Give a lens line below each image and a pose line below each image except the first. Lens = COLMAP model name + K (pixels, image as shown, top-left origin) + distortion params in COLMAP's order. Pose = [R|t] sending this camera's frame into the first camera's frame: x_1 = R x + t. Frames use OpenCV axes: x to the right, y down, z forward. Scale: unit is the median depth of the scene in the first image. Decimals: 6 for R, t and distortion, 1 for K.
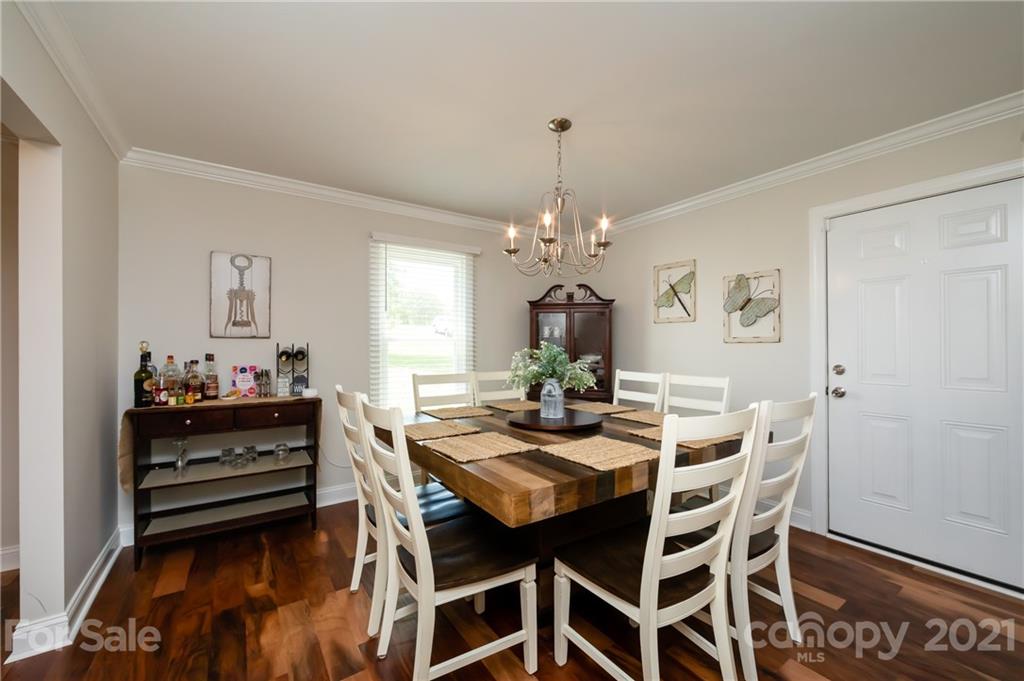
lens RADIAL K [[403.0, 0, 513.7], [0, 403.0, 341.8], [0, 0, 1]] dist [-0.003388, -0.000403]
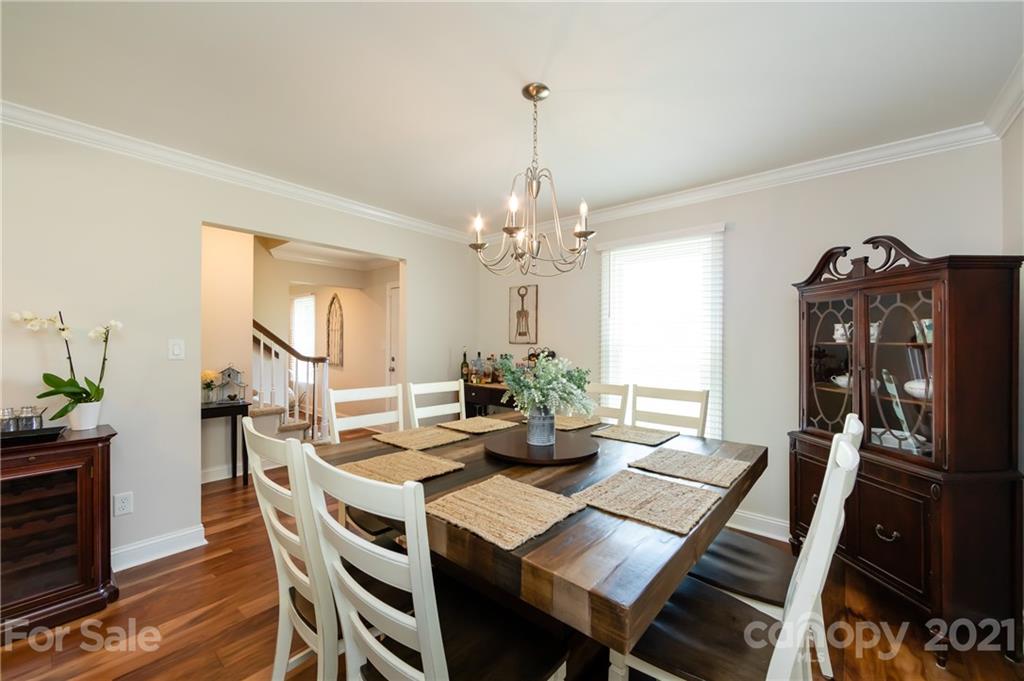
lens RADIAL K [[403.0, 0, 512.2], [0, 403.0, 340.2], [0, 0, 1]] dist [-0.003388, -0.000403]
pose [[0.260553, -0.001818, -0.965458, 0.708857], [-0.000864, 0.999997, -0.002117, -0.019581], [0.965459, 0.001386, 0.260551, 0.583557]]
